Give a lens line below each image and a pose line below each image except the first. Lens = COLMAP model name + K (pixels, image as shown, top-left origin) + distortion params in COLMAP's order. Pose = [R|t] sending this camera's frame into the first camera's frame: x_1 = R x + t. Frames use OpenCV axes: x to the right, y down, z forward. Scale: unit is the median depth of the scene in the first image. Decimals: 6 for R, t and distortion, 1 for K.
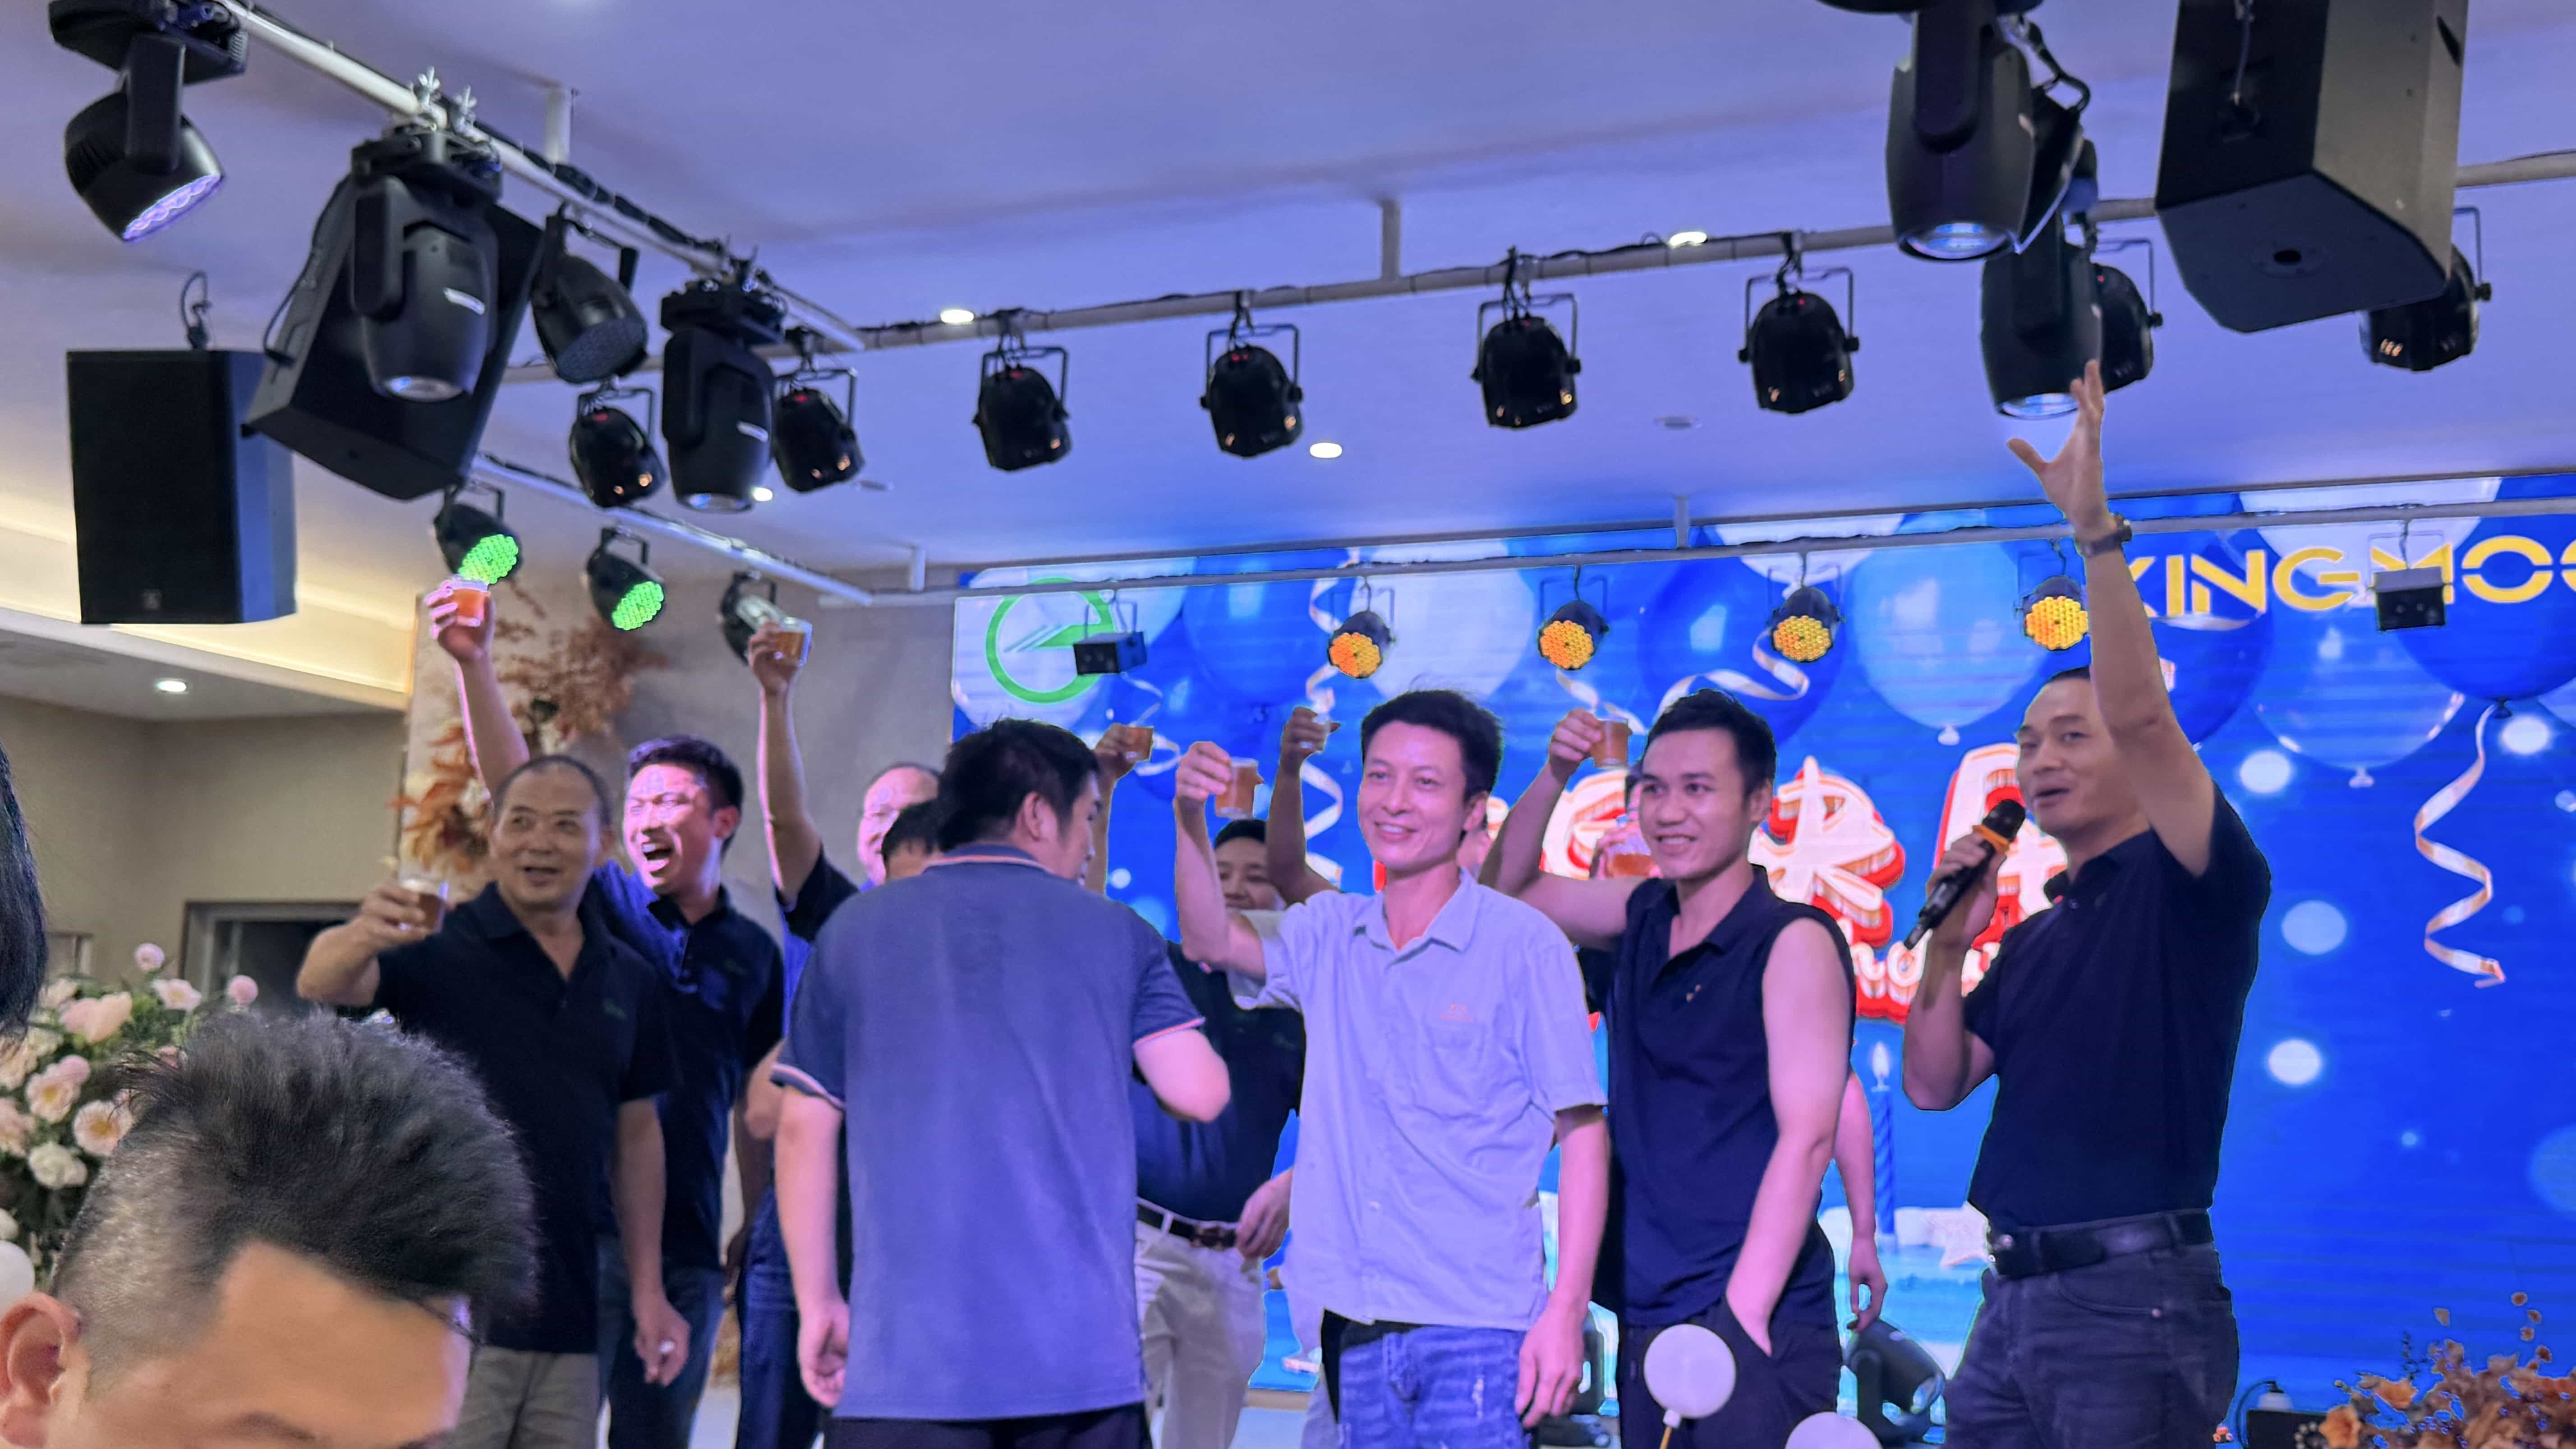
lens RADIAL K [[2497.0, 0, 1288.0], [0, 2497.0, 724.5], [0, 0, 1]] dist [0.231077, -0.491902]
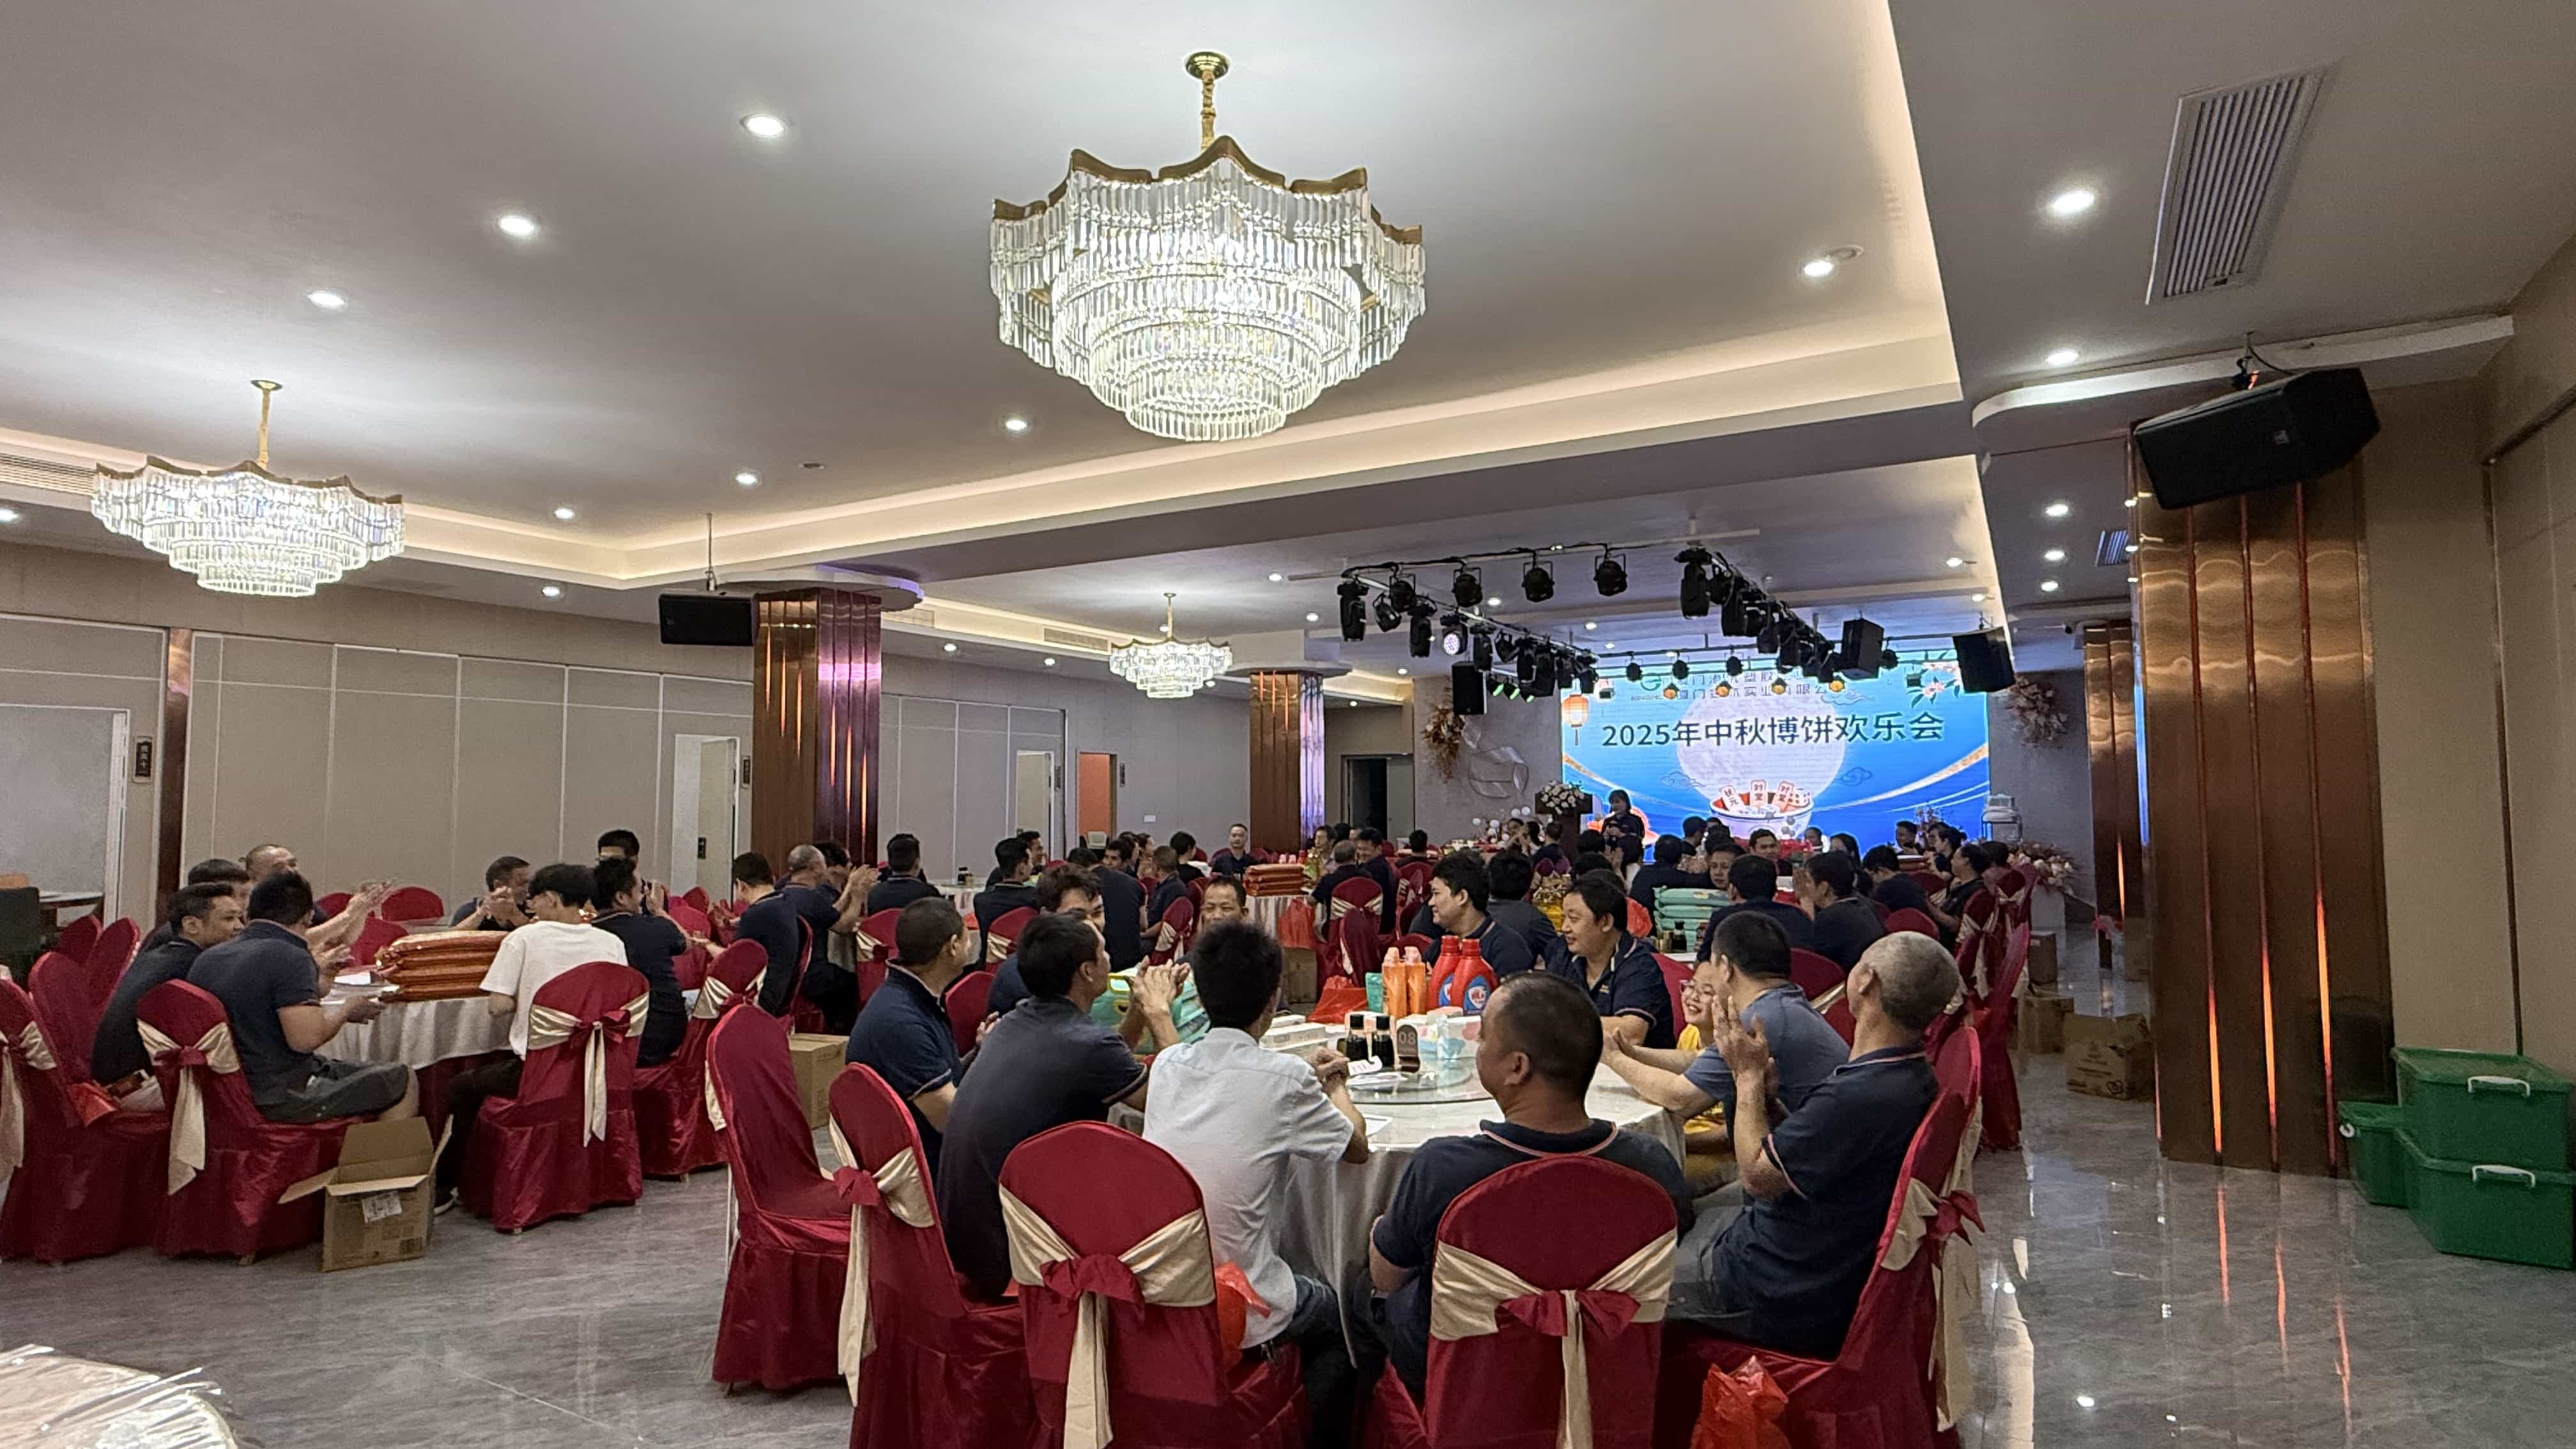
lens RADIAL K [[1325.0, 0, 1288.0], [0, 1325.0, 724.5], [0, 0, 1]] dist [-0.000714, -0.000057]
pose [[0.989032, -0.039095, -0.142433, -0.325943], [0.050564, 0.995685, 0.077817, -0.202090], [0.138776, -0.084165, 0.986741, -1.450345]]
